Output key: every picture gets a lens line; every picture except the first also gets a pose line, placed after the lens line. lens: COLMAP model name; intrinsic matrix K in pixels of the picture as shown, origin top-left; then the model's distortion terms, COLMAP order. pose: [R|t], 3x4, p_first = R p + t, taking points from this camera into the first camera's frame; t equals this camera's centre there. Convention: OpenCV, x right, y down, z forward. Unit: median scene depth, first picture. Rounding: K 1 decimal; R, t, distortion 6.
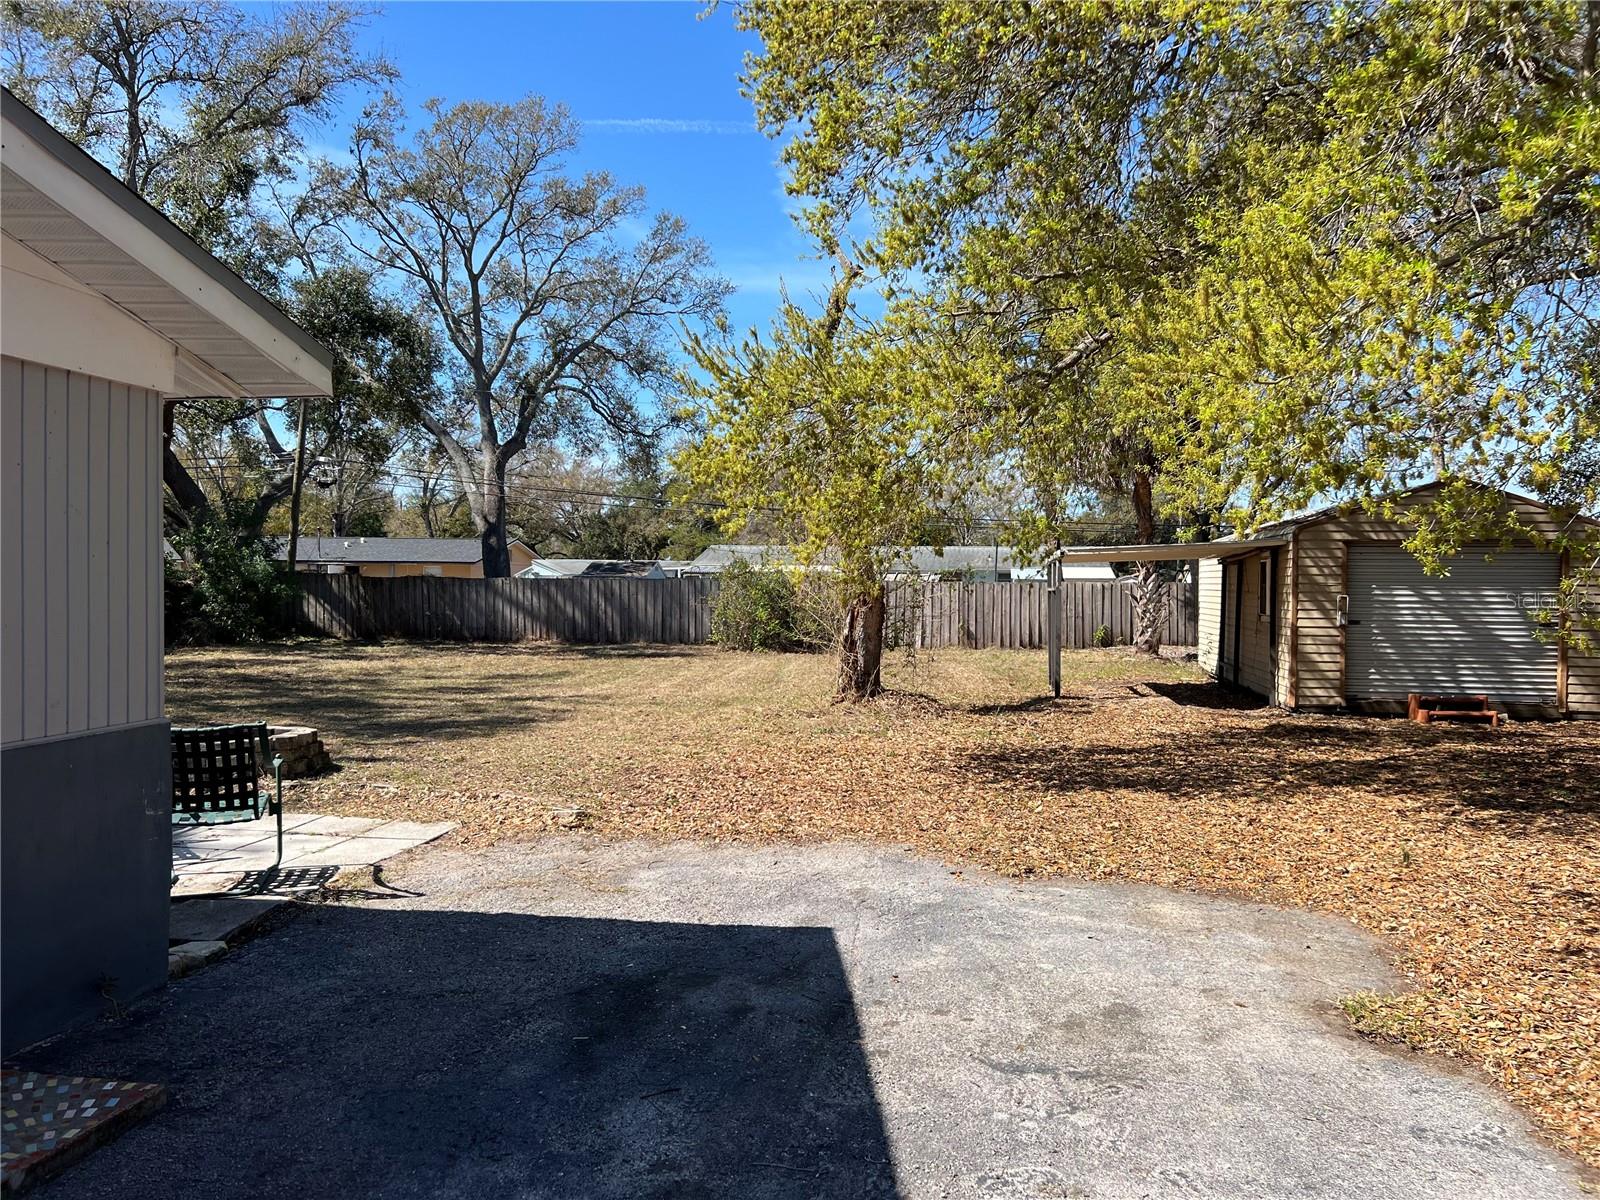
lens RADIAL K [[1213.6, 0, 839.8], [0, 1213.6, 634.9], [0, 0, 1]] dist [0.001688, -0.103200]
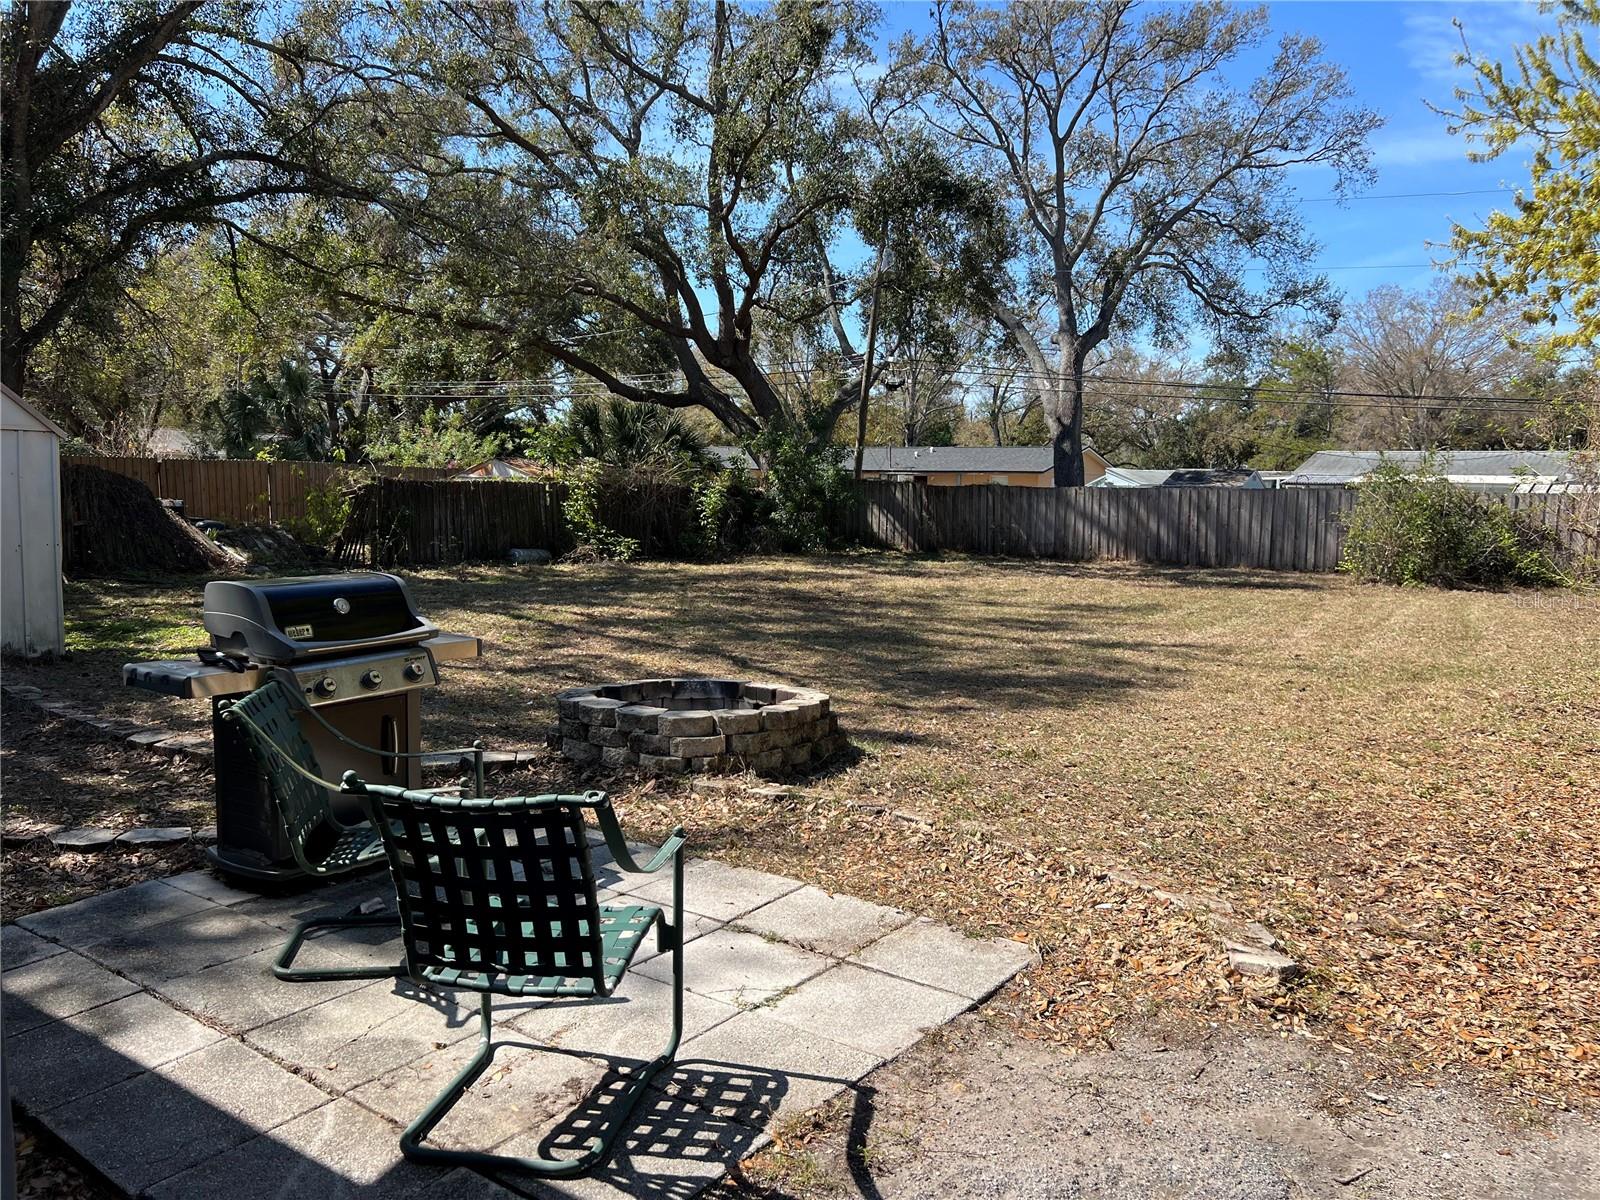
lens RADIAL K [[1199.3, 0, 797.5], [0, 1199.3, 662.8], [0, 0, 1]] dist [0.004885, -0.001019]
pose [[0.883527, 0.072566, -0.462725, -0.045016], [-0.028324, 0.994395, 0.101863, -0.003416], [0.467523, -0.076892, 0.880630, 0.131266]]
